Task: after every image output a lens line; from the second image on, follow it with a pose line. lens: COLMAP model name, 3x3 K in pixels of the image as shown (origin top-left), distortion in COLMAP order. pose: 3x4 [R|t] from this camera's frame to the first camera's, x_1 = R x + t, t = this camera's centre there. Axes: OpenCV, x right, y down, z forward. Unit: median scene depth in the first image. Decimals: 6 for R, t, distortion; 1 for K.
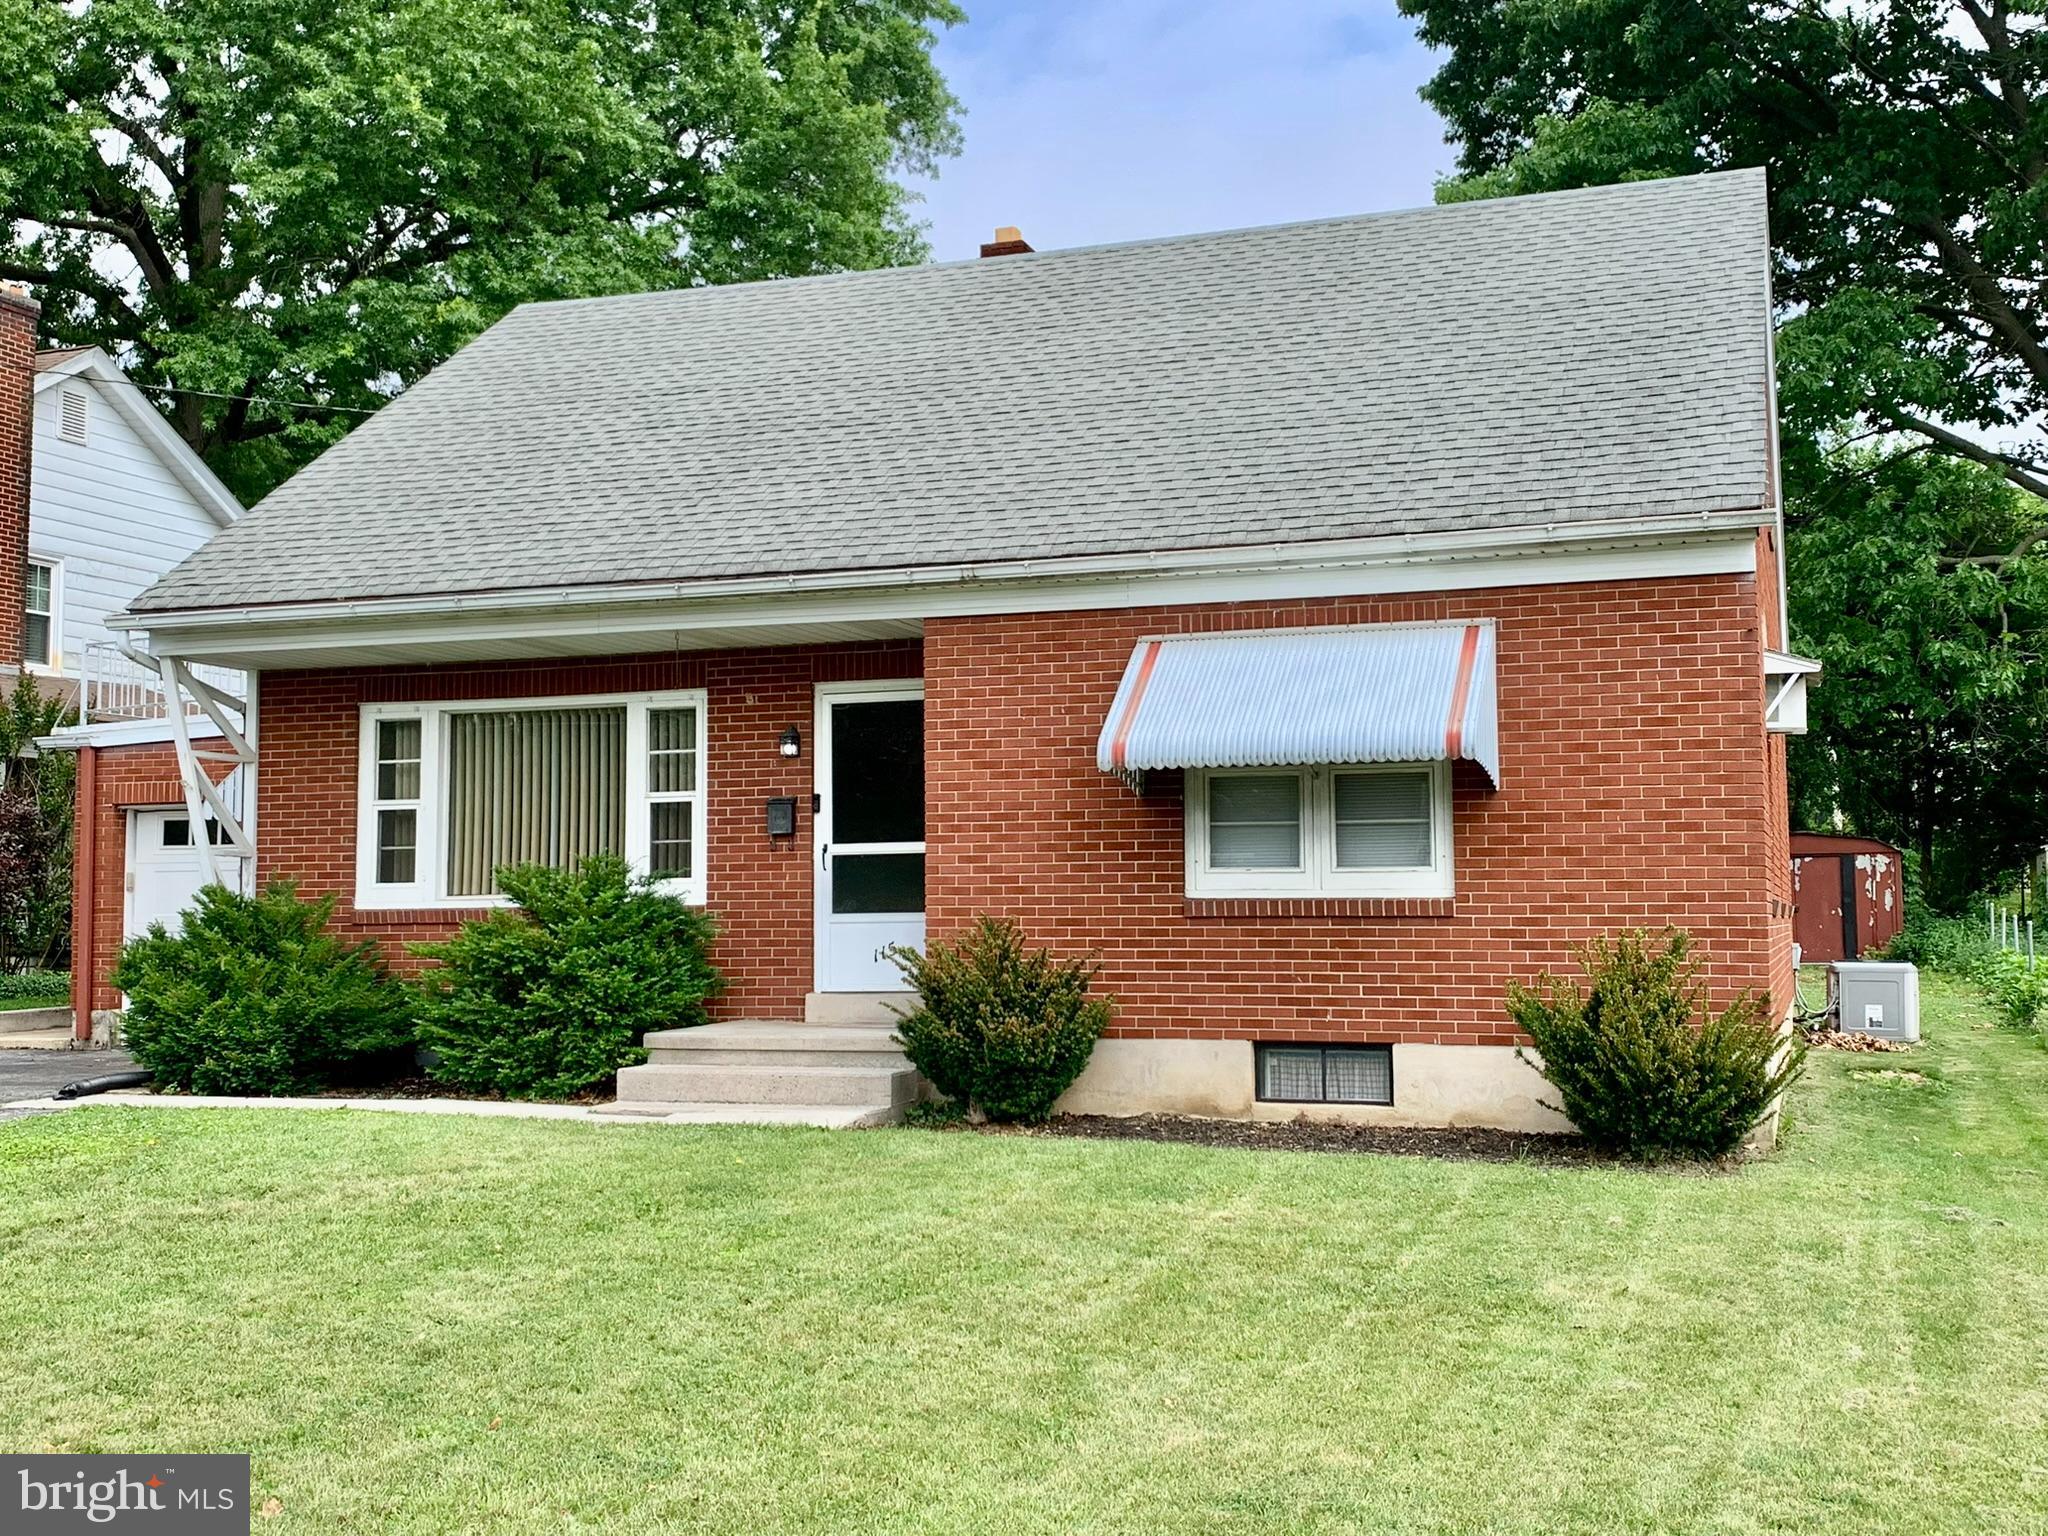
lens RADIAL K [[2225.0, 0, 1025.1], [0, 2225.0, 704.0], [0, 0, 1]] dist [0.184301, -0.802445]
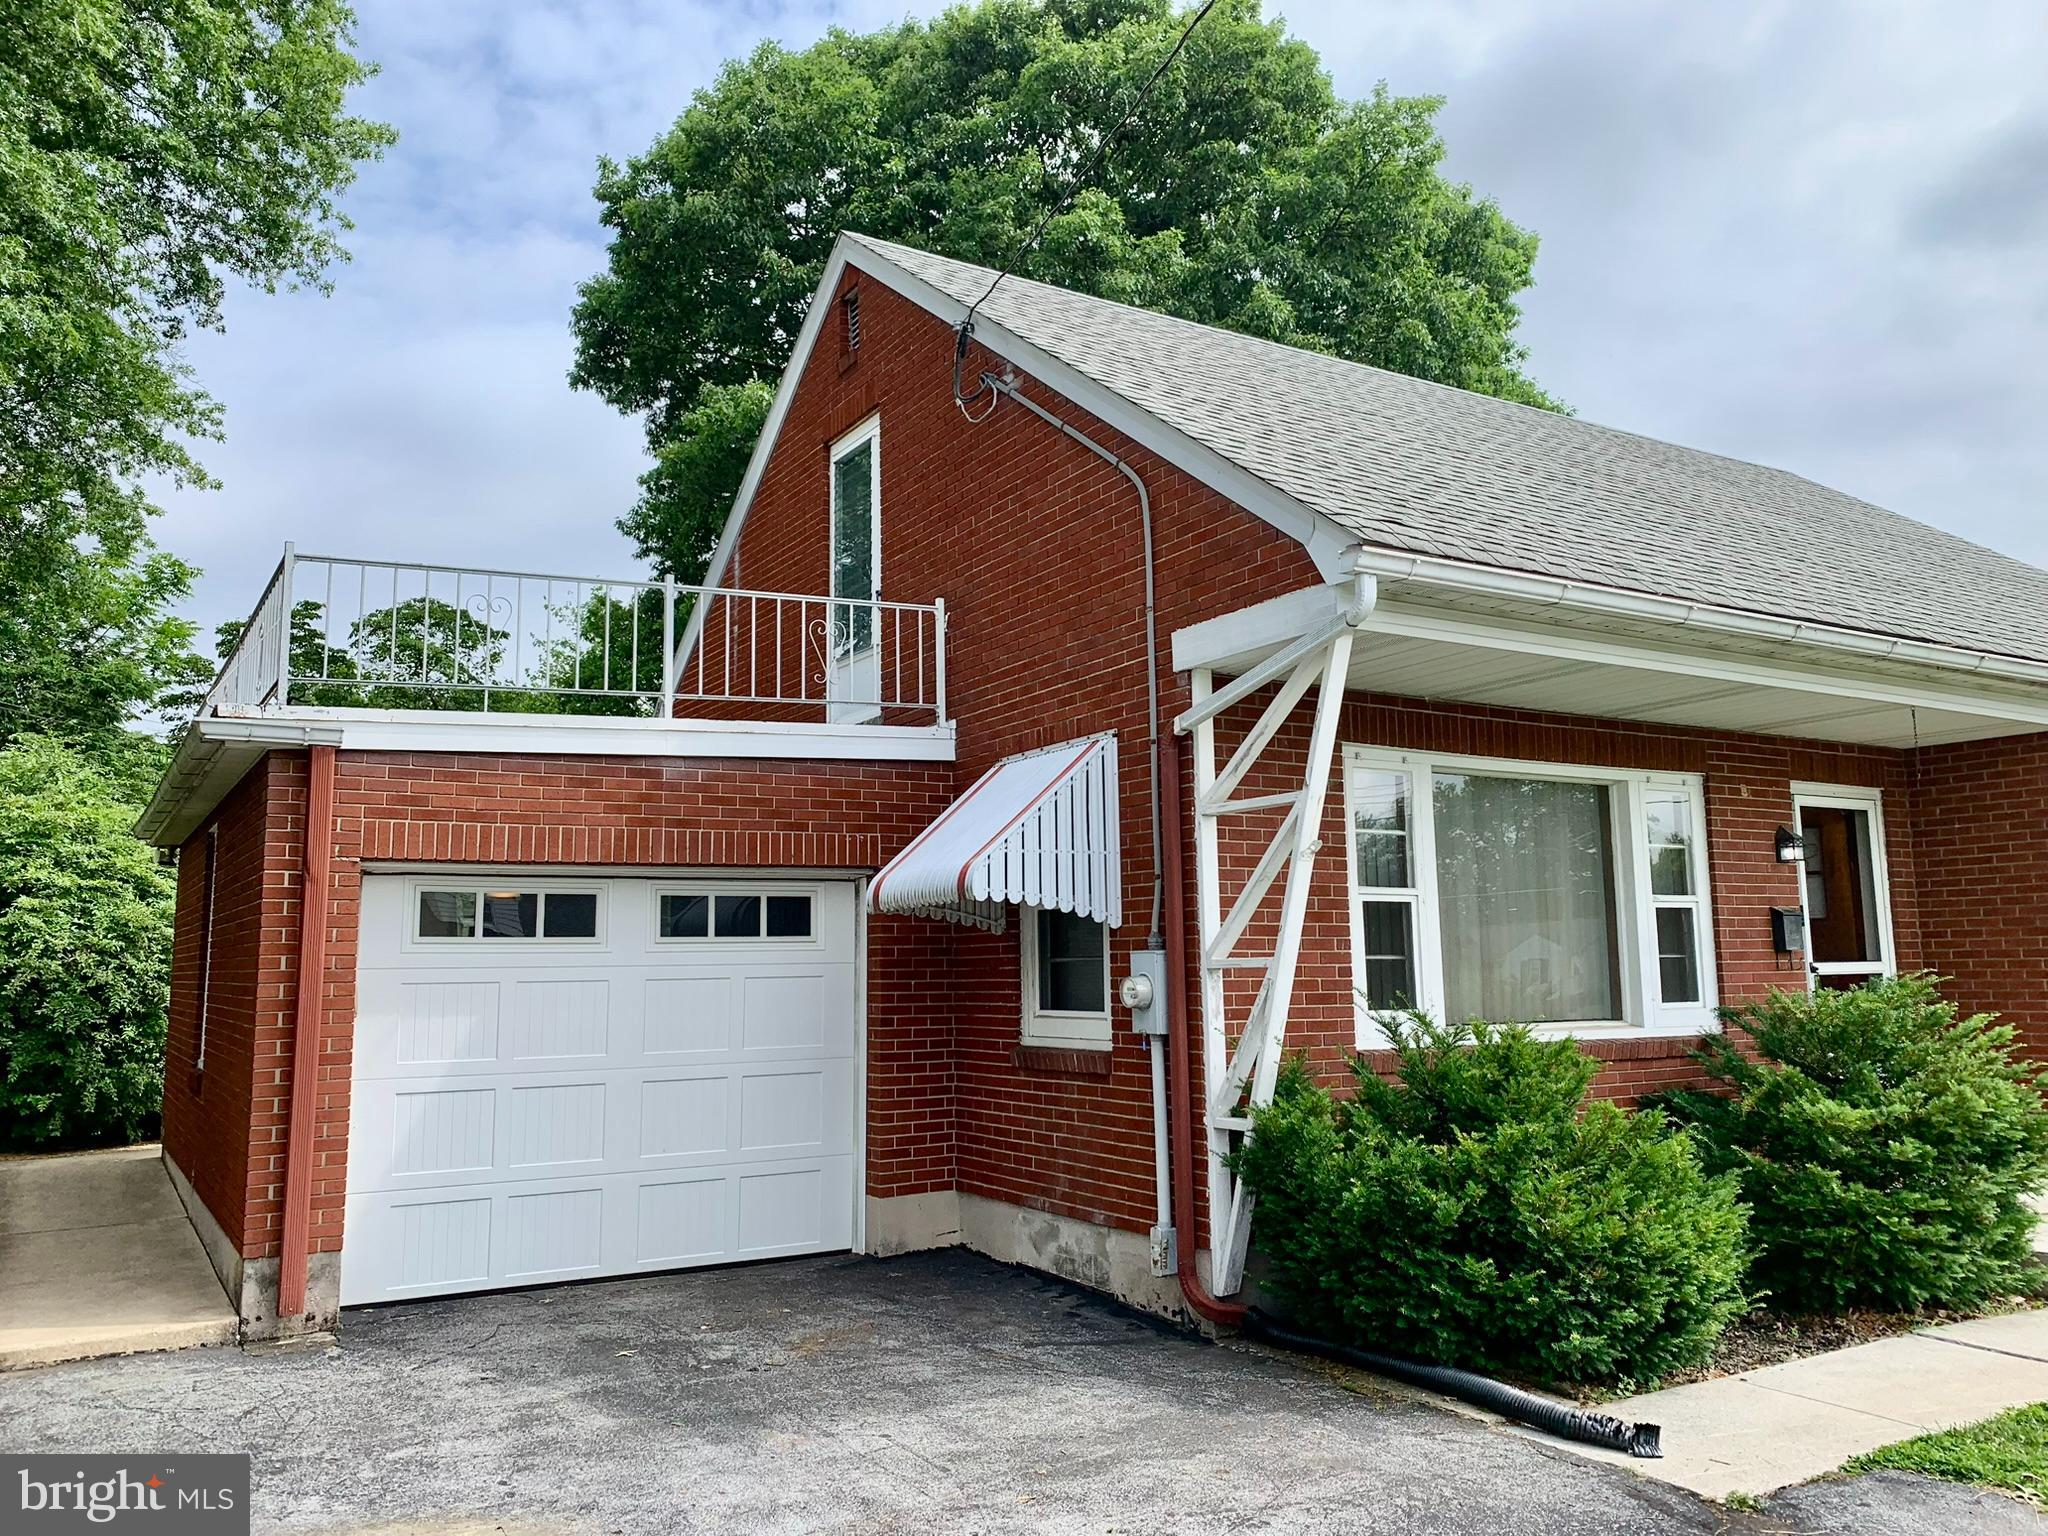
lens RADIAL K [[1604.9, 0, 1019.9], [0, 1604.9, 744.4], [0, 0, 1]] dist [0.096427, -0.193982]
pose [[0.635259, 0.111418, 0.764220, -0.787882], [-0.065780, 0.993749, -0.090202, 0.055019], [-0.769493, 0.007031, 0.638617, 0.830748]]
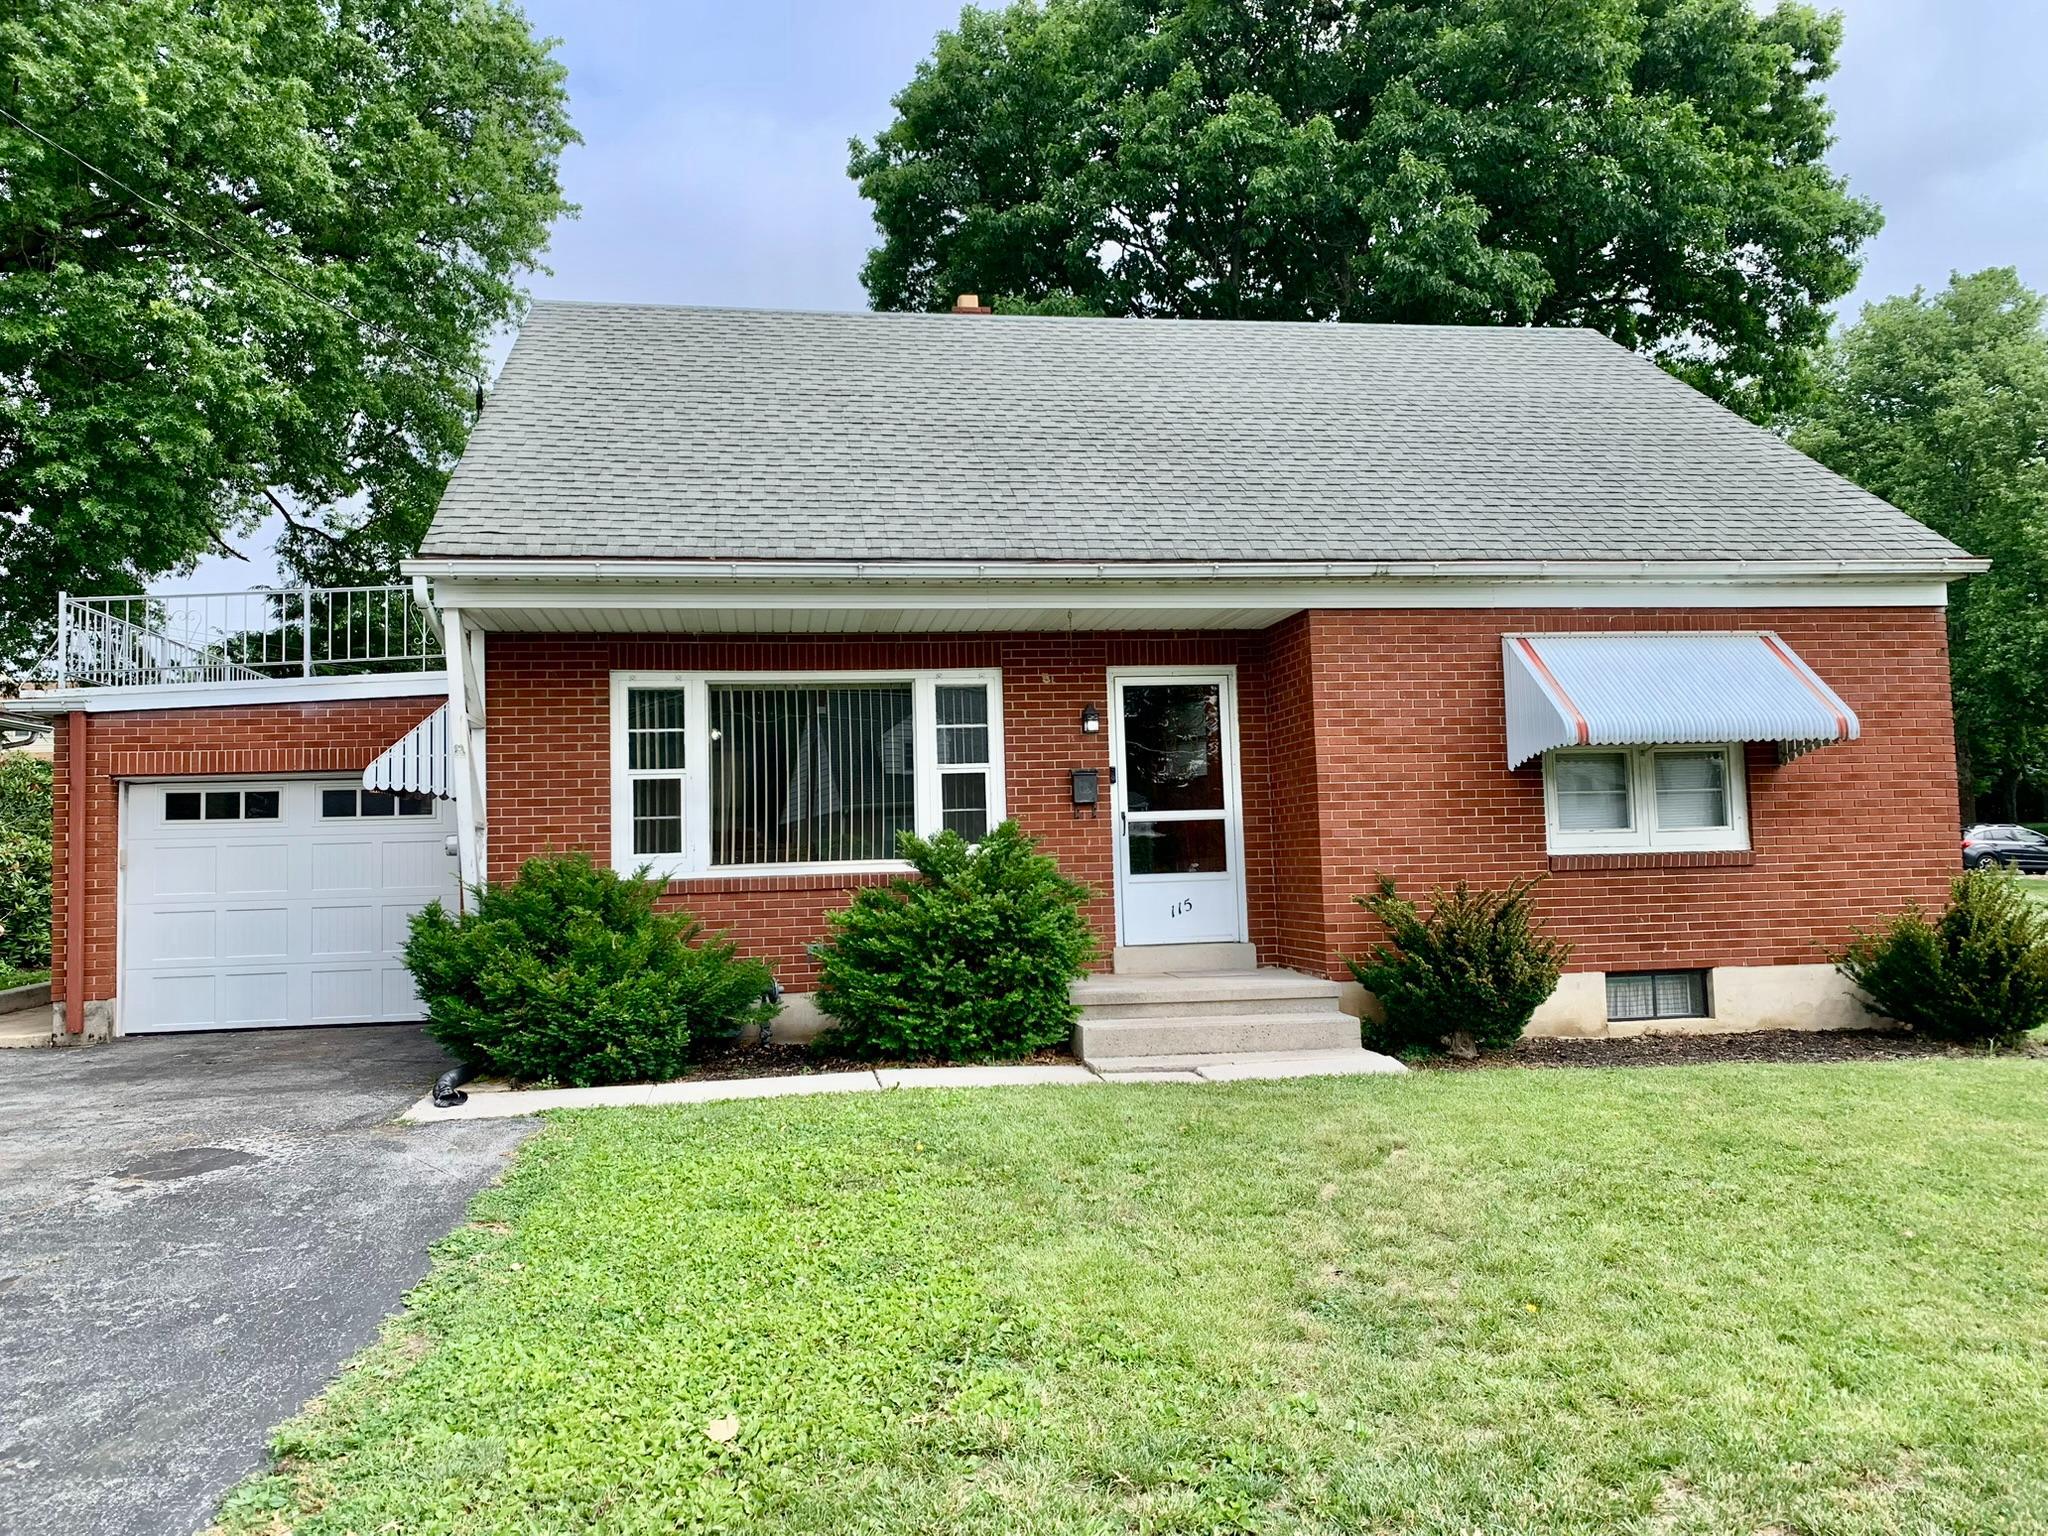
lens RADIAL K [[1604.9, 0, 1019.9], [0, 1604.9, 744.4], [0, 0, 1]] dist [0.096427, -0.193982]
pose [[0.881530, 0.017562, 0.471801, -0.509205], [-0.022754, 0.999727, 0.005301, 0.026173], [-0.471579, -0.015408, 0.881689, 0.325646]]
